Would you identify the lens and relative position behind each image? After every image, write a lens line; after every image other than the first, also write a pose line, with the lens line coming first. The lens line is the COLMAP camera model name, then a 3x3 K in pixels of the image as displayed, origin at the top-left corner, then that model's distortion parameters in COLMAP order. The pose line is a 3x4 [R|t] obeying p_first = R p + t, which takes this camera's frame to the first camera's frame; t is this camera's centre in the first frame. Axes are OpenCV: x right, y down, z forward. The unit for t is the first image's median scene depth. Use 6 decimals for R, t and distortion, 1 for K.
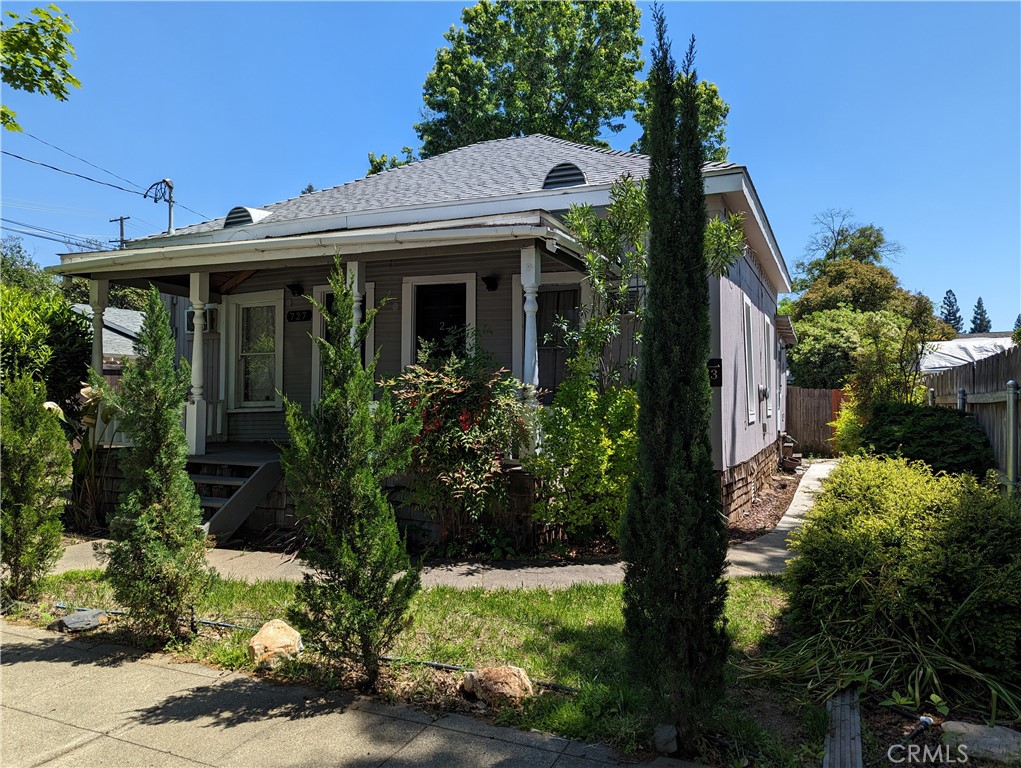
lens RADIAL K [[715.3, 0, 519.9], [0, 715.3, 371.4], [0, 0, 1]] dist [0.046903, -0.003055]
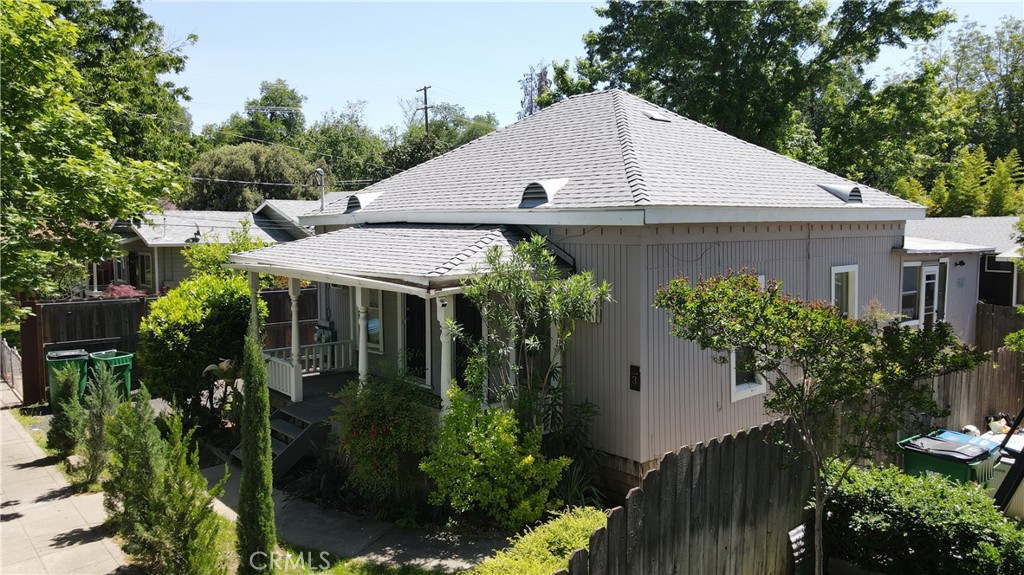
lens RADIAL K [[752.6, 0, 510.8], [0, 752.6, 283.6], [0, 0, 1]] dist [0.000473, 0.033745]
pose [[0.903913, 0.023341, -0.427080, 0.415491], [0.025904, 0.993689, 0.109134, -0.195728], [0.426932, -0.109711, 0.897604, -0.101220]]
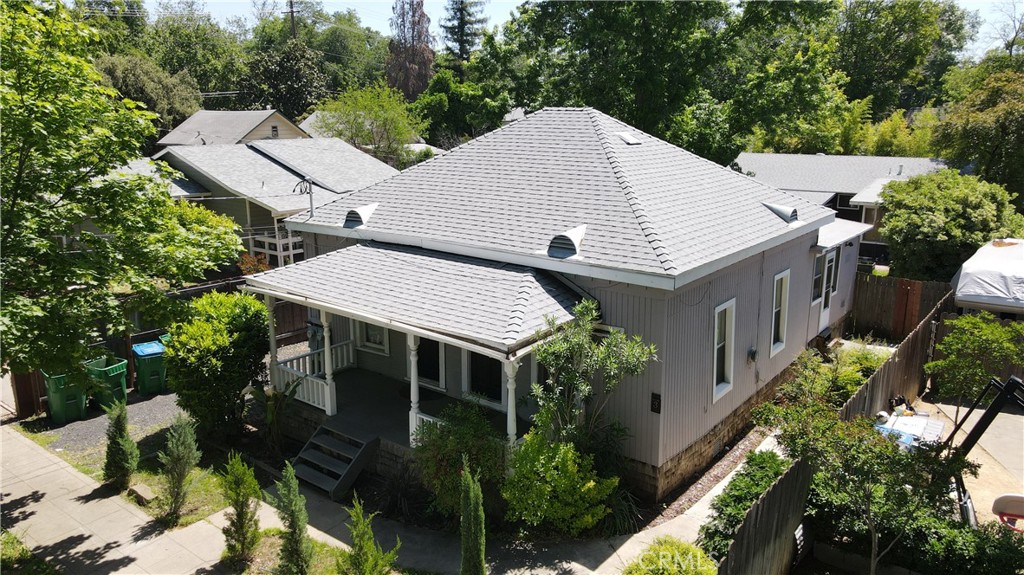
lens RADIAL K [[752.6, 0, 511.4], [0, 752.6, 283.0], [0, 0, 1]] dist [0.000473, 0.033745]
pose [[0.970259, 0.047690, -0.237325, 0.232762], [0.015120, 0.966547, 0.256042, -0.425583], [0.241597, -0.252015, 0.937080, -0.285745]]
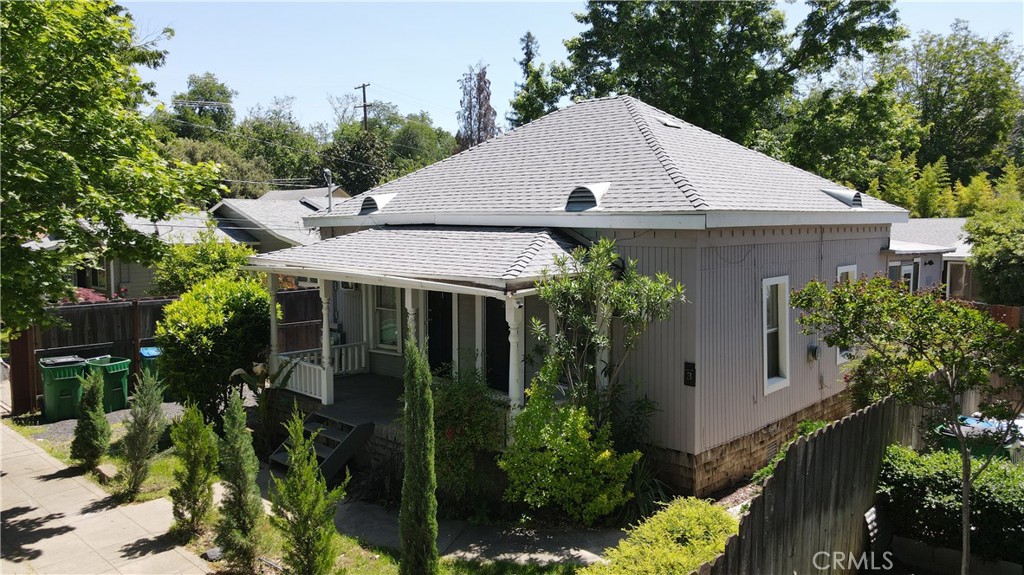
lens RADIAL K [[752.6, 0, 511.5], [0, 752.6, 283.6], [0, 0, 1]] dist [0.000473, 0.033745]
pose [[0.943078, 0.018316, -0.332068, 0.280221], [0.020455, 0.993398, 0.112883, -0.205001], [0.331943, -0.113250, 0.936477, -0.181340]]
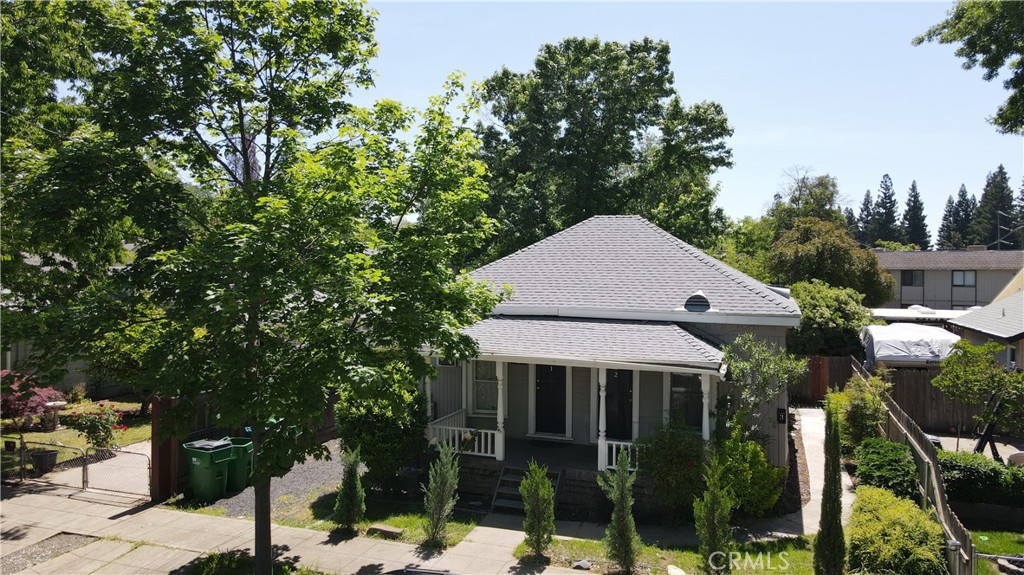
lens RADIAL K [[752.6, 0, 512.1], [0, 752.6, 280.2], [0, 0, 1]] dist [0.000473, 0.033745]
pose [[0.997020, 0.000357, 0.077145, -0.411361], [-0.004422, 0.998610, 0.052517, -0.317739], [-0.077019, -0.052701, 0.995636, -0.632984]]
